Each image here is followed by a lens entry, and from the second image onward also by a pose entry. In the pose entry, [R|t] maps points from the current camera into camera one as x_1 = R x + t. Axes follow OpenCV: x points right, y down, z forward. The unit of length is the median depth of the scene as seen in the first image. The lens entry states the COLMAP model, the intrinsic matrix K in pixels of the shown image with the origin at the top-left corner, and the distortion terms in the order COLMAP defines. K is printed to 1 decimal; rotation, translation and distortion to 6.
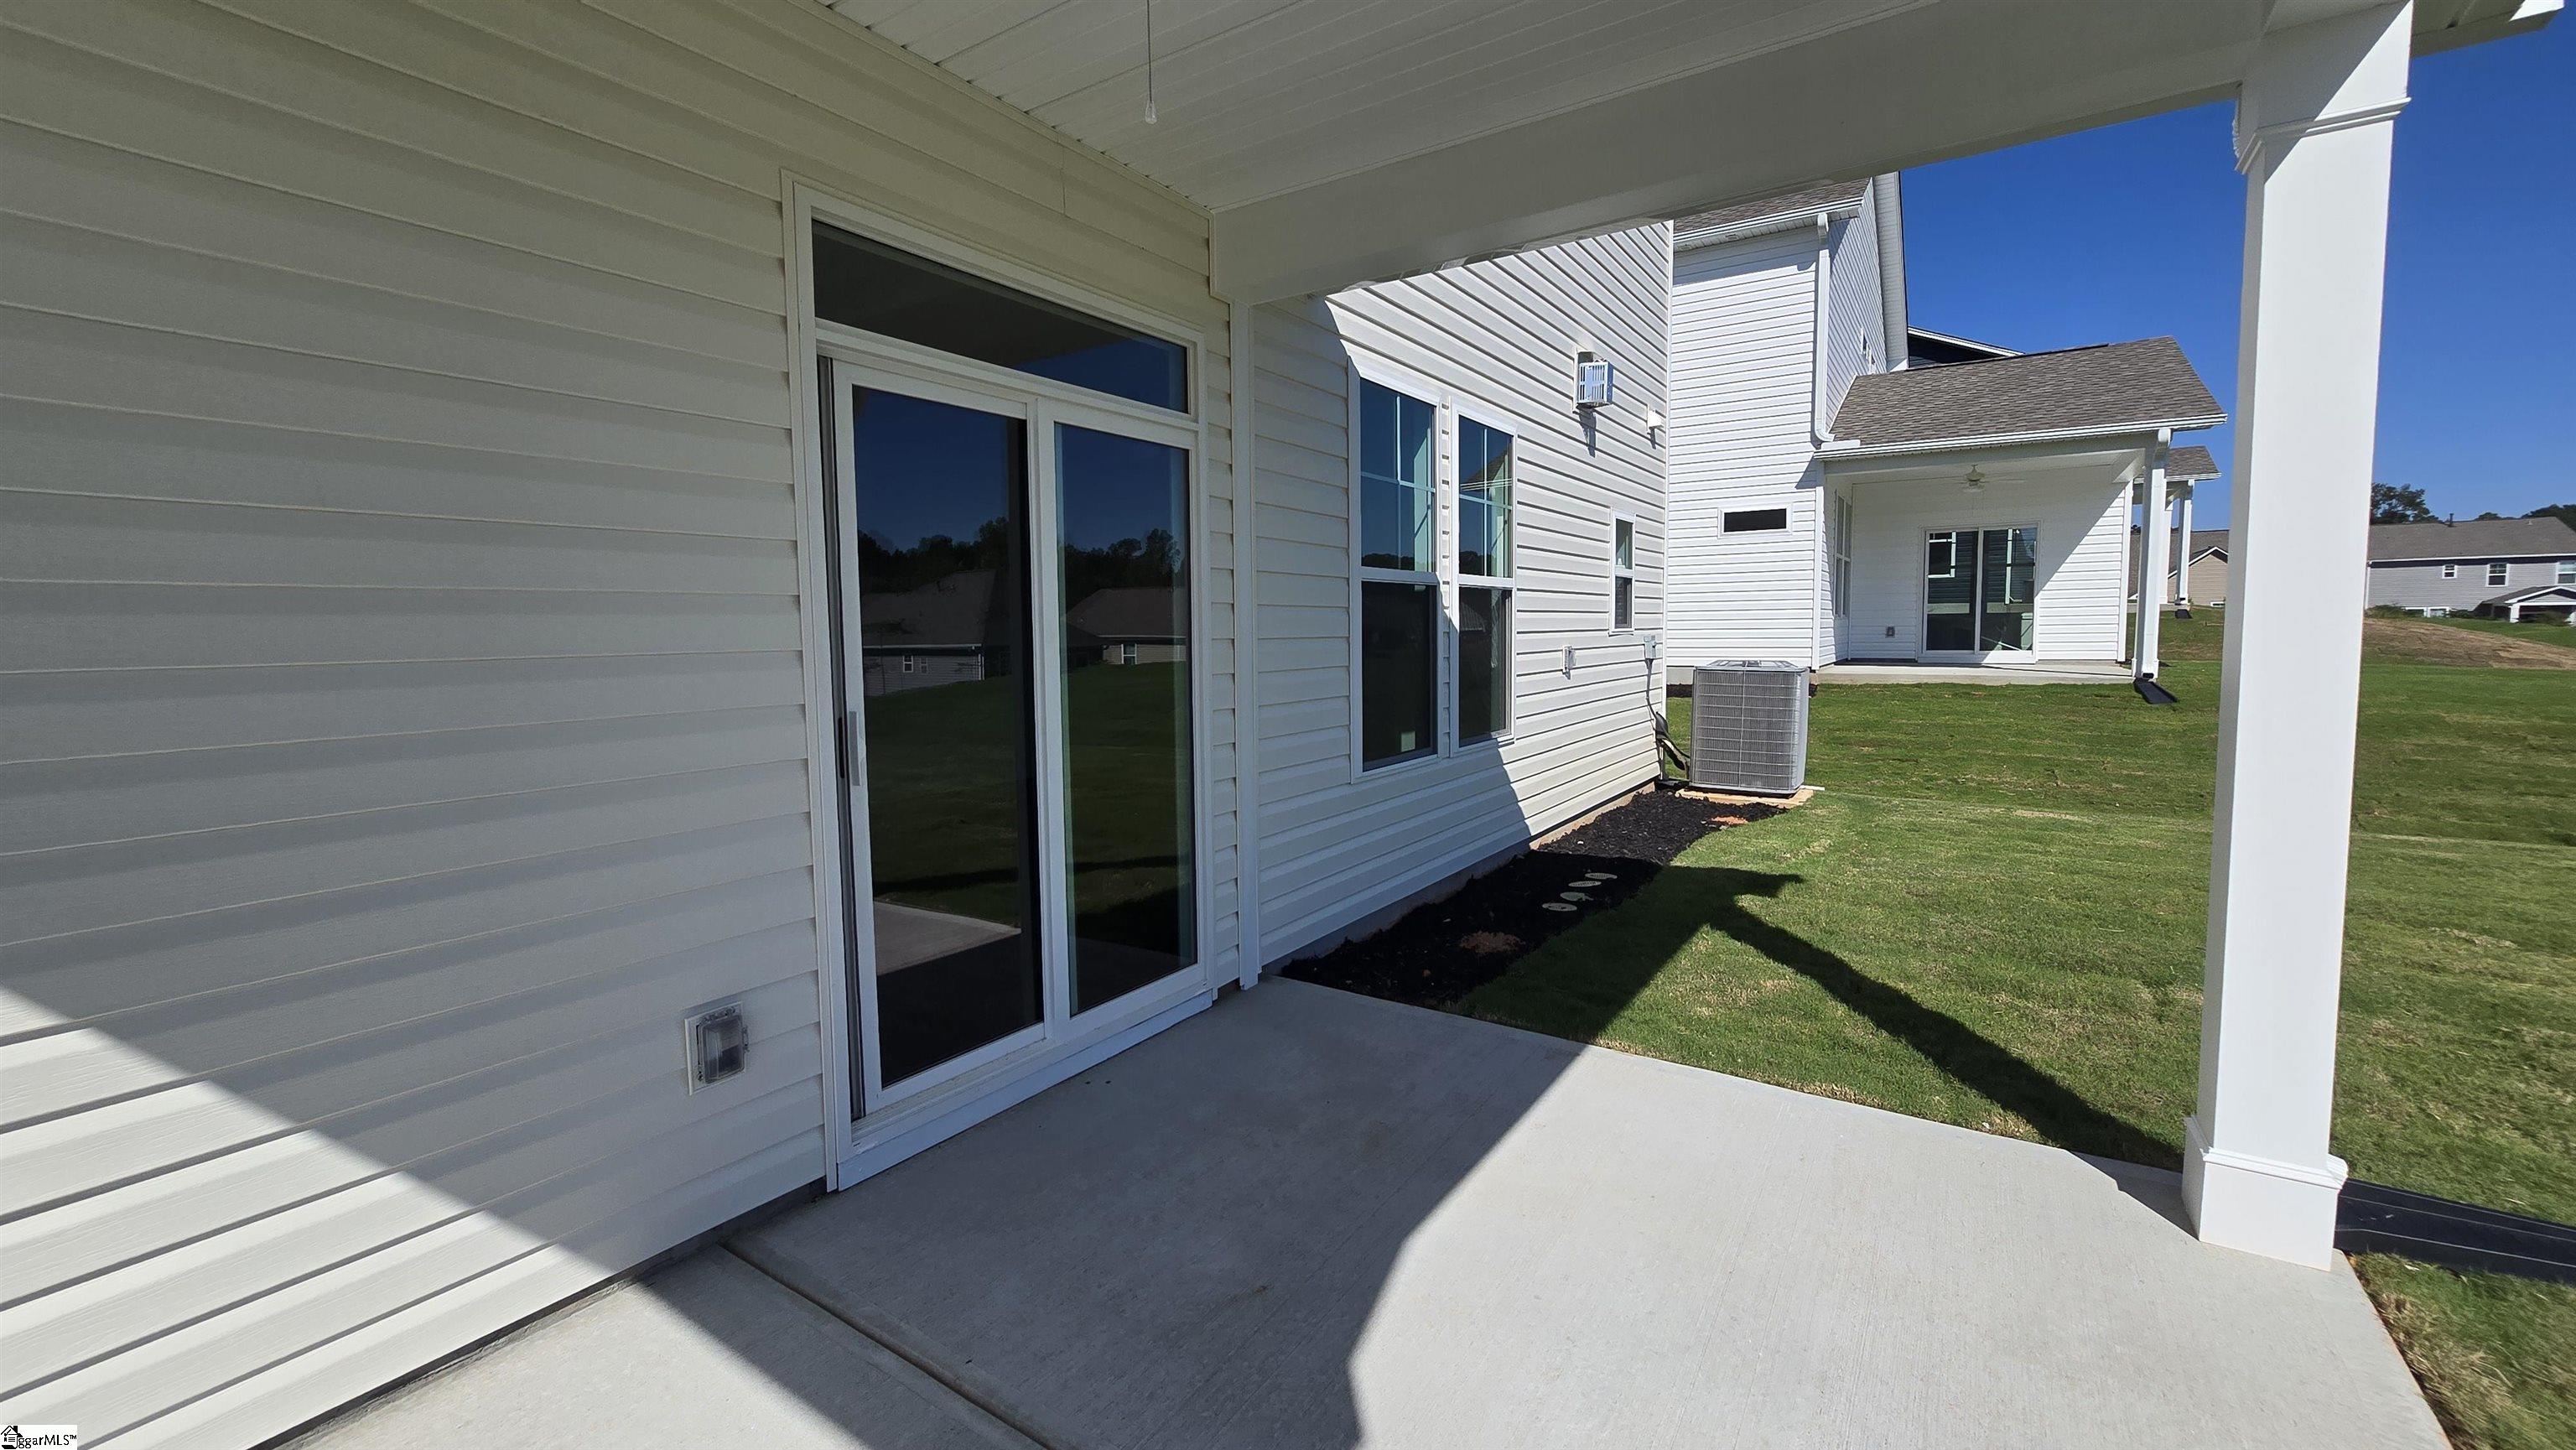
lens RADIAL K [[1049.8, 0, 1282.2], [0, 1049.8, 711.3], [0, 0, 1]] dist [-0.001761, 0.000209]
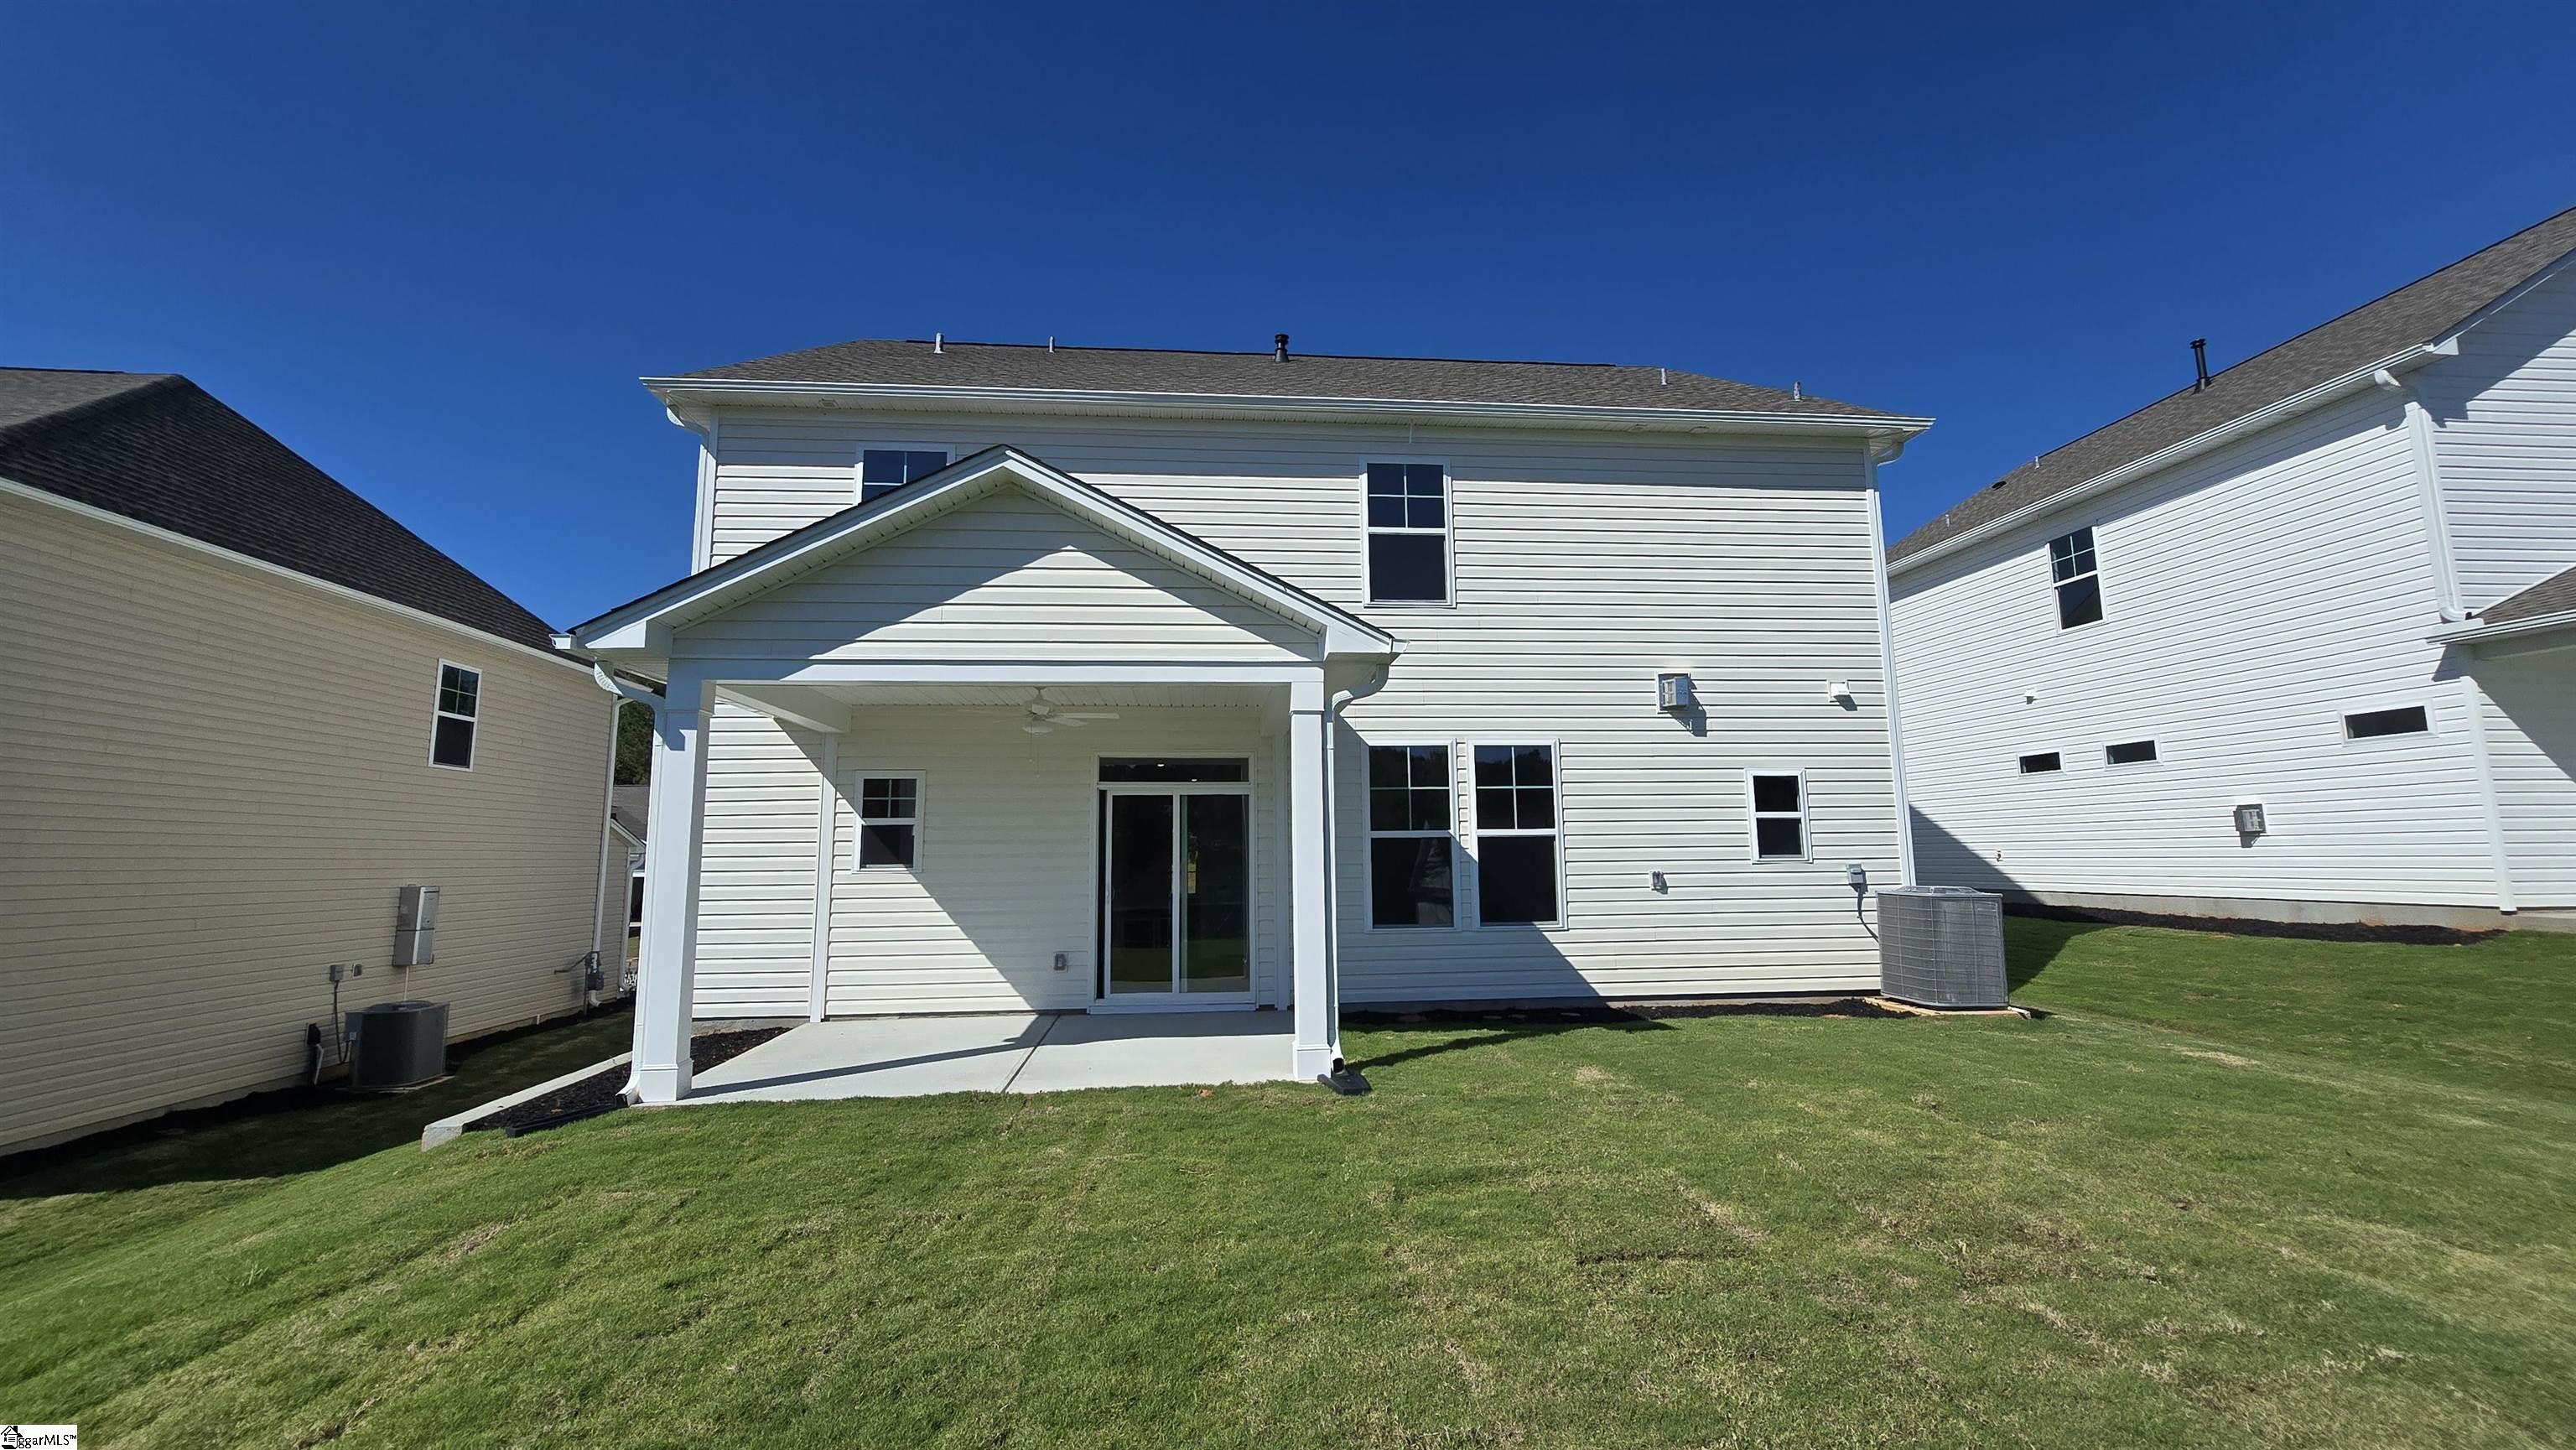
lens RADIAL K [[1049.8, 0, 1282.2], [0, 1049.8, 711.3], [0, 0, 1]] dist [-0.001761, 0.000209]
pose [[0.631186, -0.103585, -0.768684, 1.406123], [-0.058577, 0.981846, -0.180409, 0.017523], [0.773417, 0.158899, 0.613659, -0.432962]]
